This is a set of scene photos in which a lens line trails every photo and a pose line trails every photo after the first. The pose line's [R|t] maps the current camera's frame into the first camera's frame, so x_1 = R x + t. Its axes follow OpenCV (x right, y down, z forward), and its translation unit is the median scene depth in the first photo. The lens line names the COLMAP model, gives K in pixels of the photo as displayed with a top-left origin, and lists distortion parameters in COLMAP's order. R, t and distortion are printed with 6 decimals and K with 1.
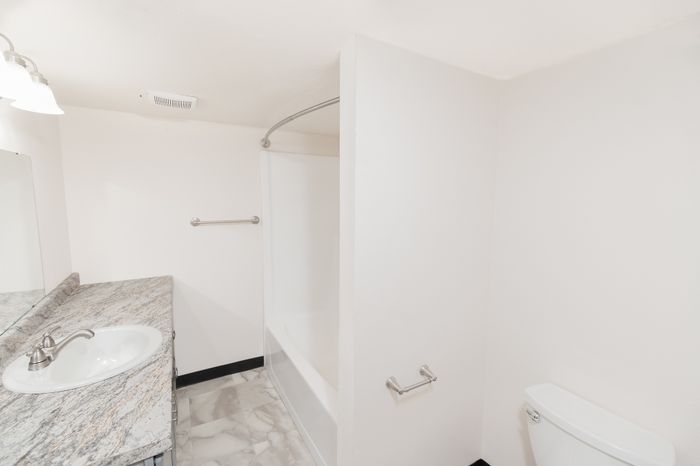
lens RADIAL K [[309.9, 0, 334.2], [0, 309.9, 230.4], [0, 0, 1]] dist [-0.059649, 0.024615]
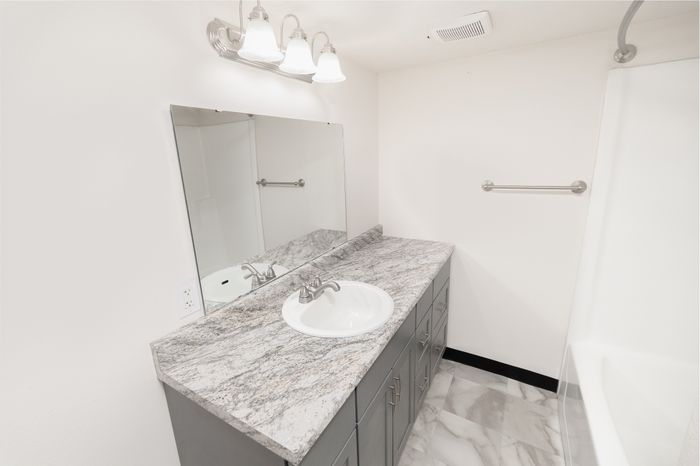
lens RADIAL K [[297.7, 0, 338.5], [0, 297.7, 231.2], [0, 0, 1]] dist [-0.000533, 0.000380]
pose [[0.507198, 0.177662, -0.843319, 0.041642], [-0.057006, 0.983294, 0.172866, -0.027313], [0.859942, -0.039603, 0.508853, 0.287677]]
